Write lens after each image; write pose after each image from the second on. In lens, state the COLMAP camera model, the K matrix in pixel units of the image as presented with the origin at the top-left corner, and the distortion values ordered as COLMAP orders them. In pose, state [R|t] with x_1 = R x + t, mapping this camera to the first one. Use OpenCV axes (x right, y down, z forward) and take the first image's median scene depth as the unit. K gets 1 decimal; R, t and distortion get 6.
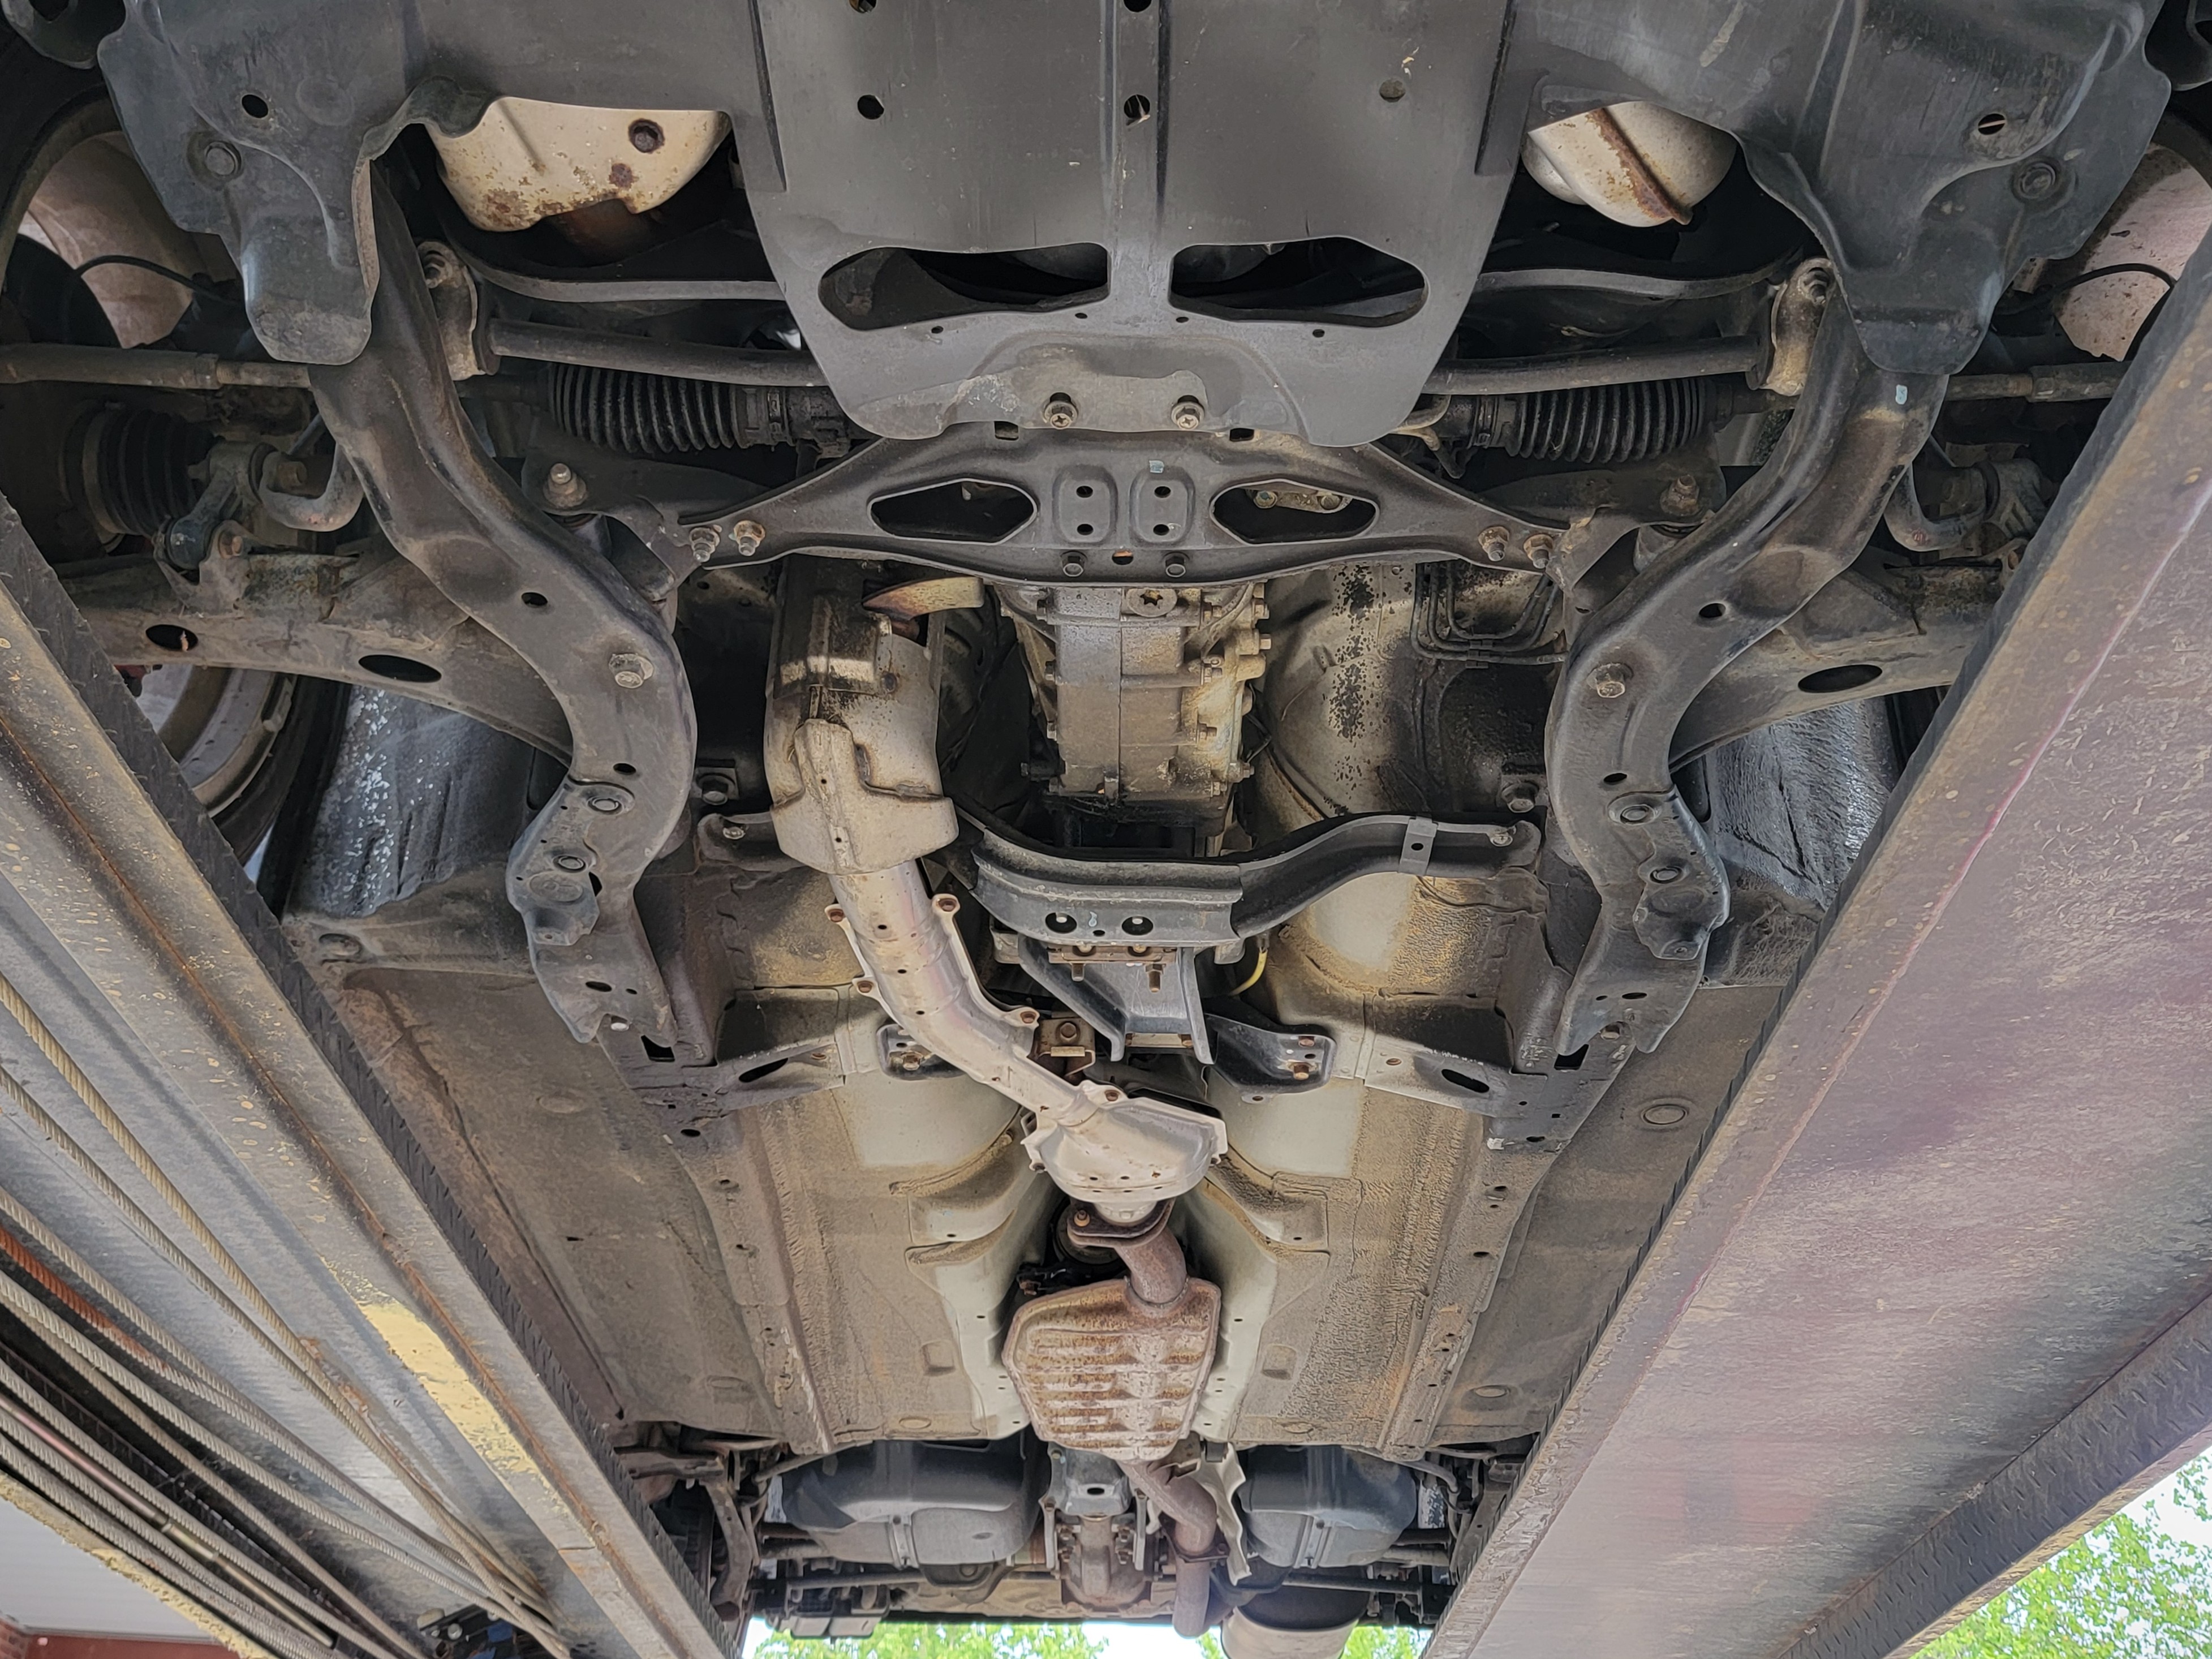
lens RADIAL K [[1979.3, 0, 1106.0], [0, 1979.3, 829.5], [0, 0, 1]] dist [0.030147, 0.016401]
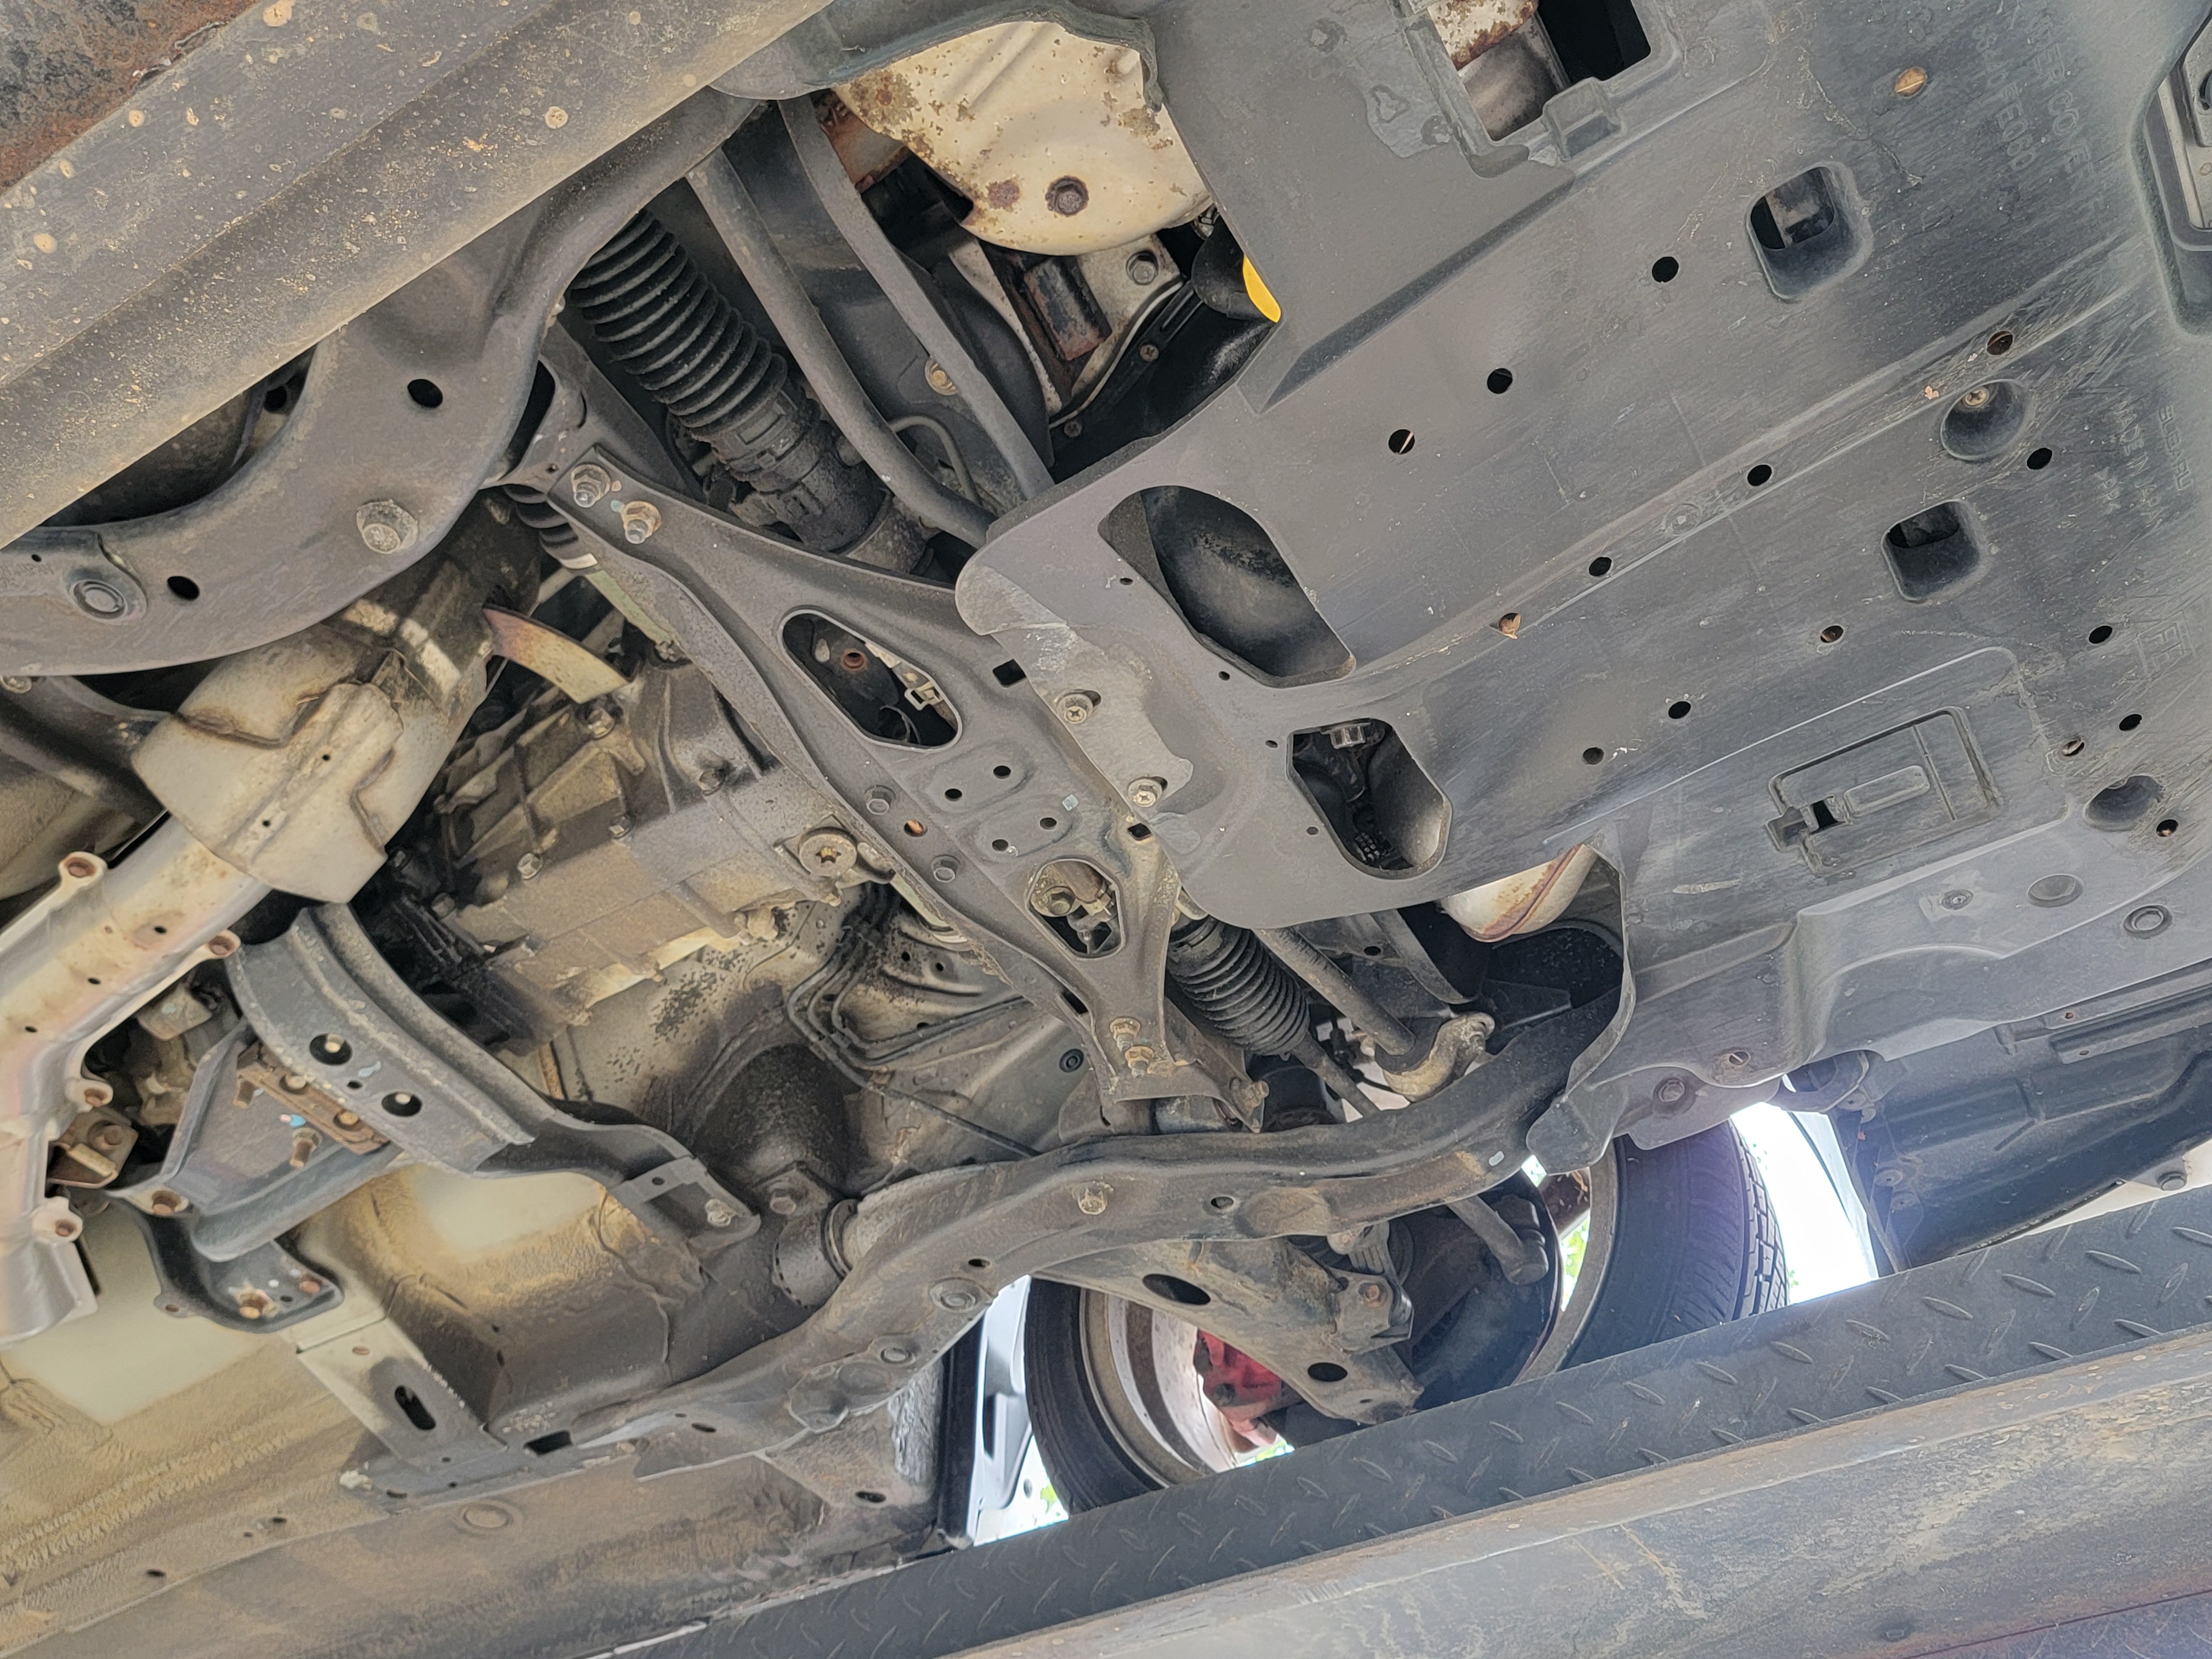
lens RADIAL K [[1917.2, 0, 1106.6], [0, 1917.2, 774.3], [0, 0, 1]] dist [0.006235, 0.009050]
pose [[0.529302, 0.618337, 0.580946, -0.354329], [-0.475601, 0.783271, -0.400362, 0.114818], [-0.702597, -0.064386, 0.708669, 0.242203]]
